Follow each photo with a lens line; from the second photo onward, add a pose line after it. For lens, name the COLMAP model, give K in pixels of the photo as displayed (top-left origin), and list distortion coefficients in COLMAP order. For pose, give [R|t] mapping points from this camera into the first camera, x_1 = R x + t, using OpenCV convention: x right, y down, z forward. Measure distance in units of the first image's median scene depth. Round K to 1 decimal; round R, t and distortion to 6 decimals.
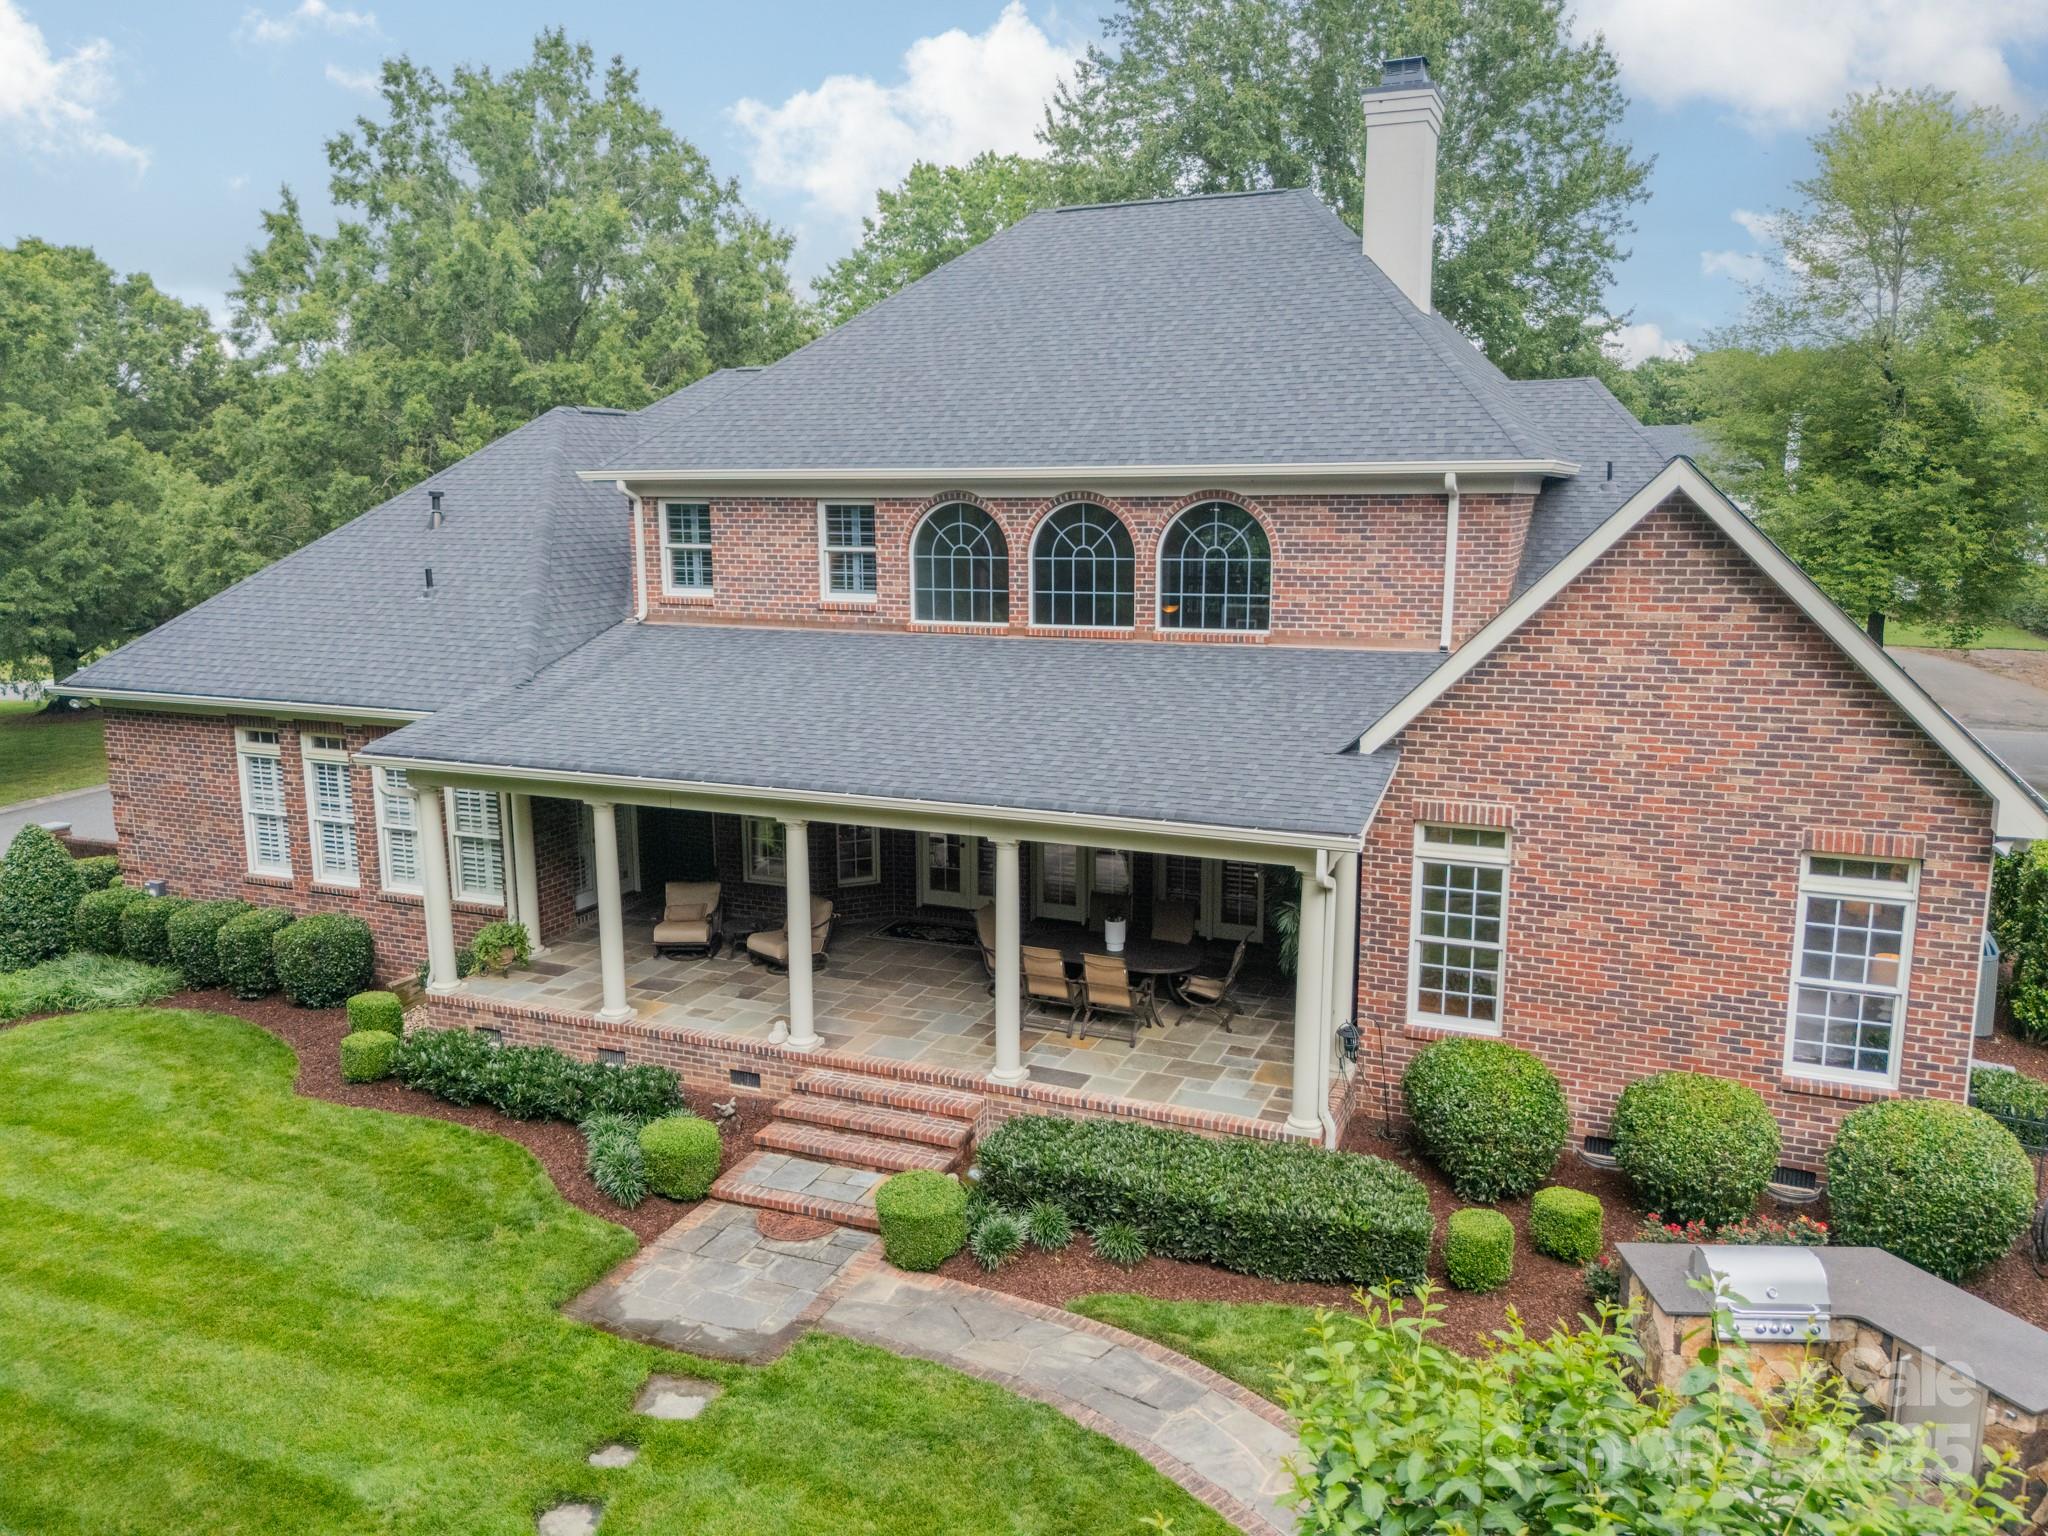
lens RADIAL K [[1502.9, 0, 1028.5], [0, 1502.9, 775.3], [0, 0, 1]] dist [0.024867, -0.026422]
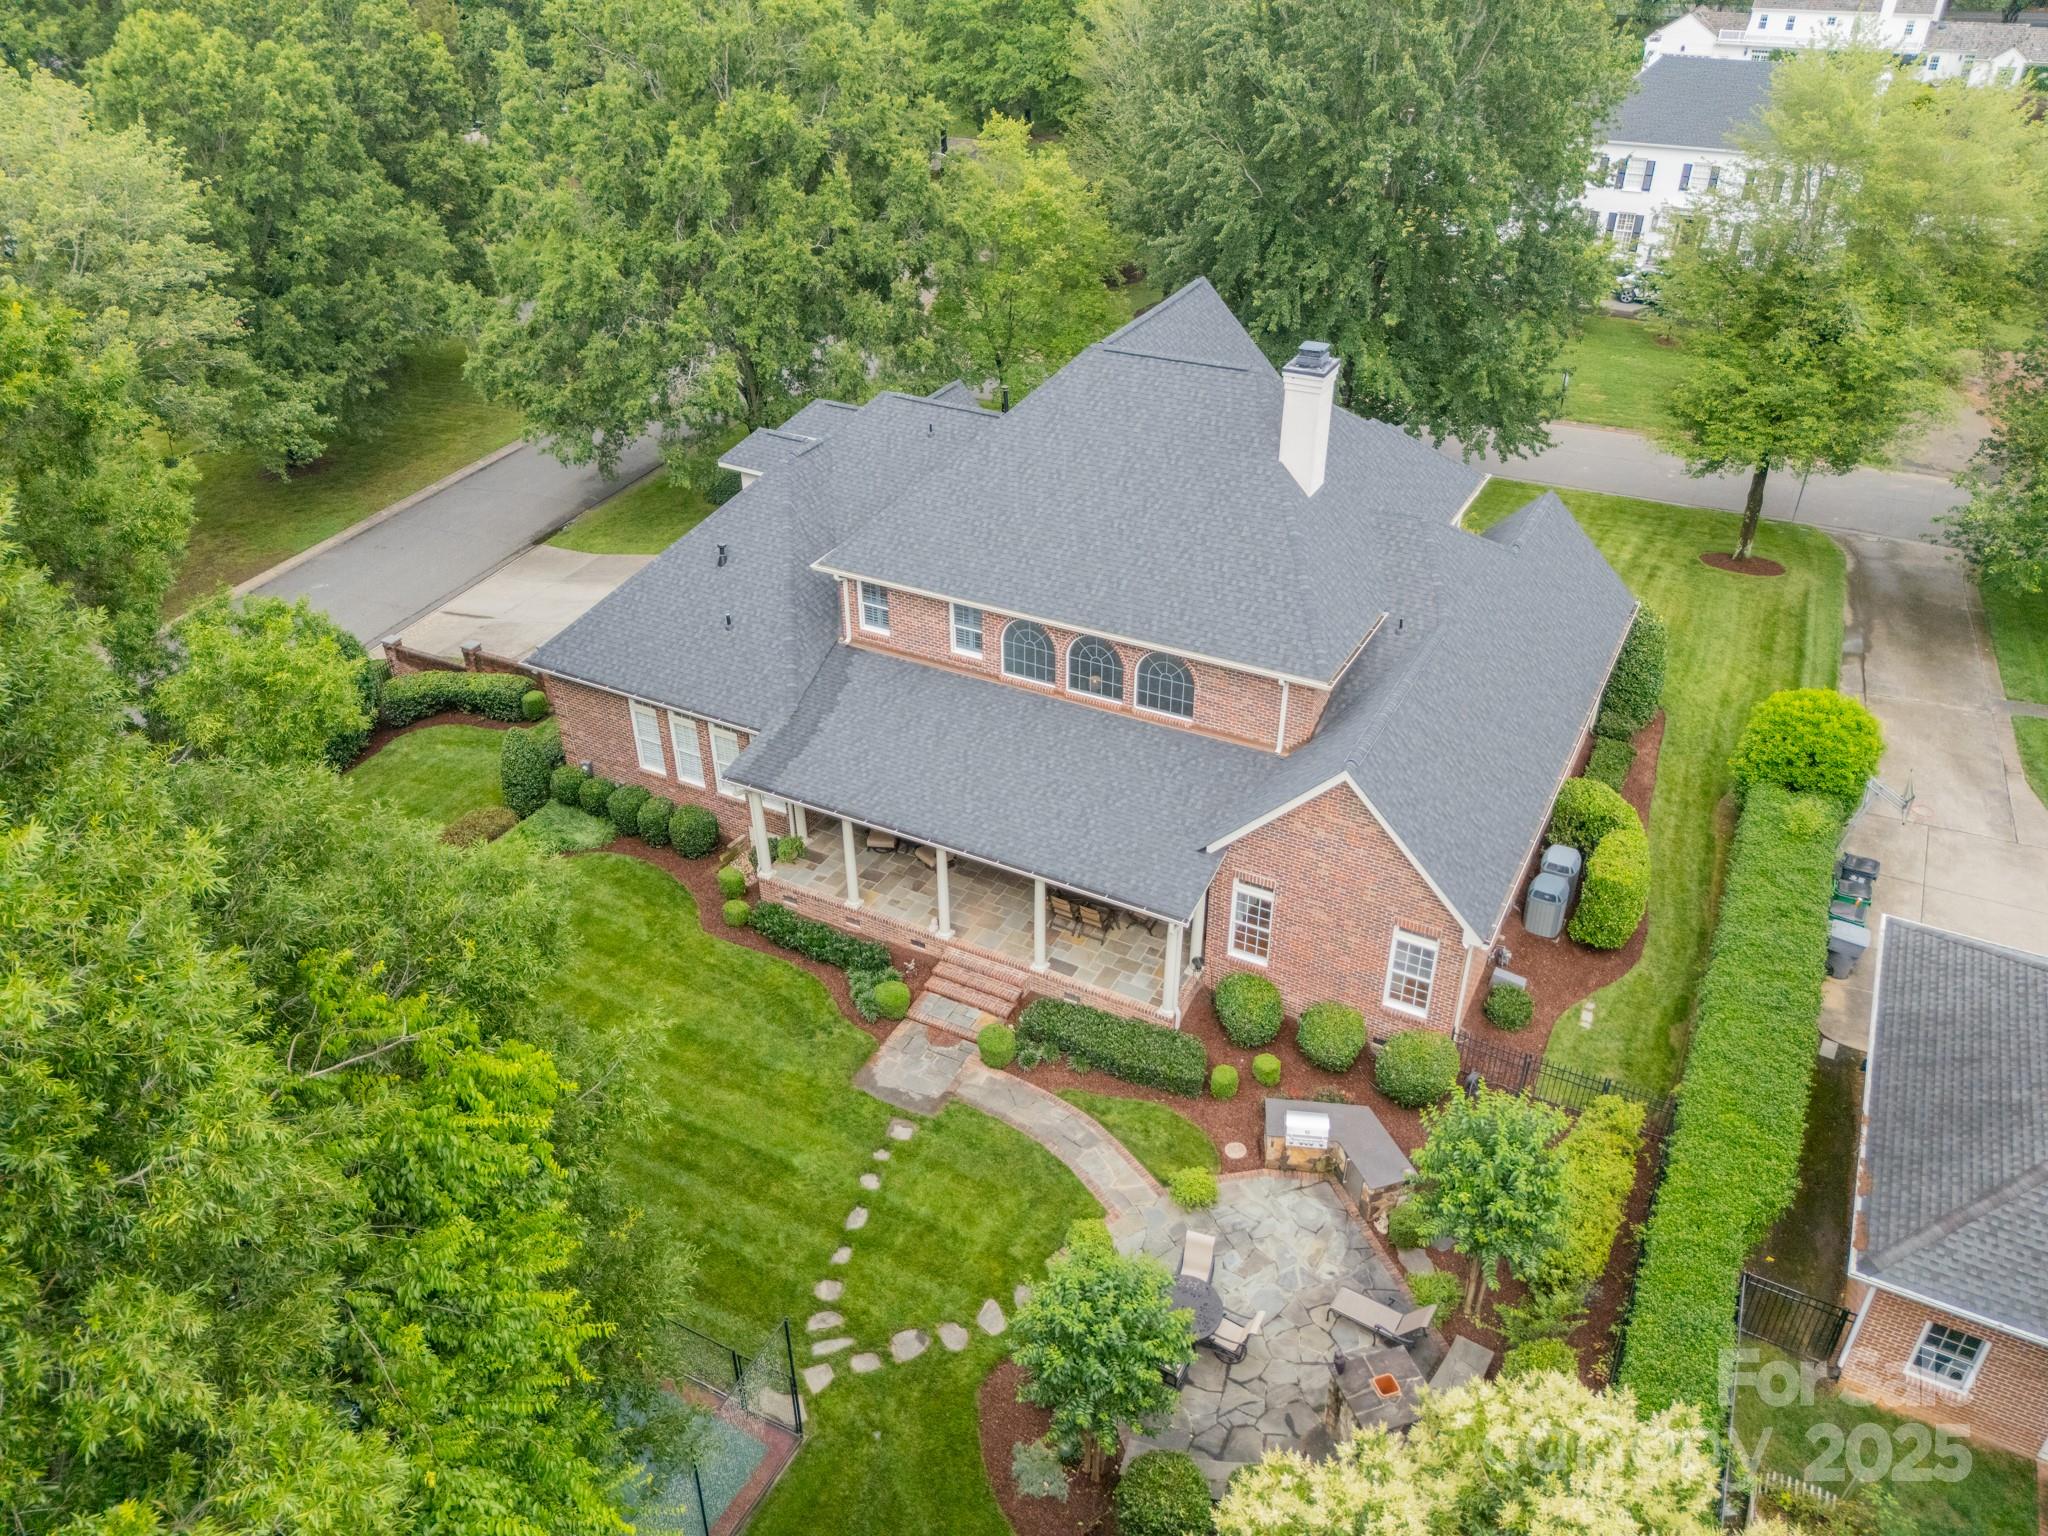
lens RADIAL K [[1502.9, 0, 1025.8], [0, 1502.9, 759.7], [0, 0, 1]] dist [0.024867, -0.026422]
pose [[0.996199, 0.043598, -0.075407, 0.114198], [-0.011865, 0.925571, 0.378389, -0.878424], [0.086291, -0.376056, 0.922570, -0.869307]]
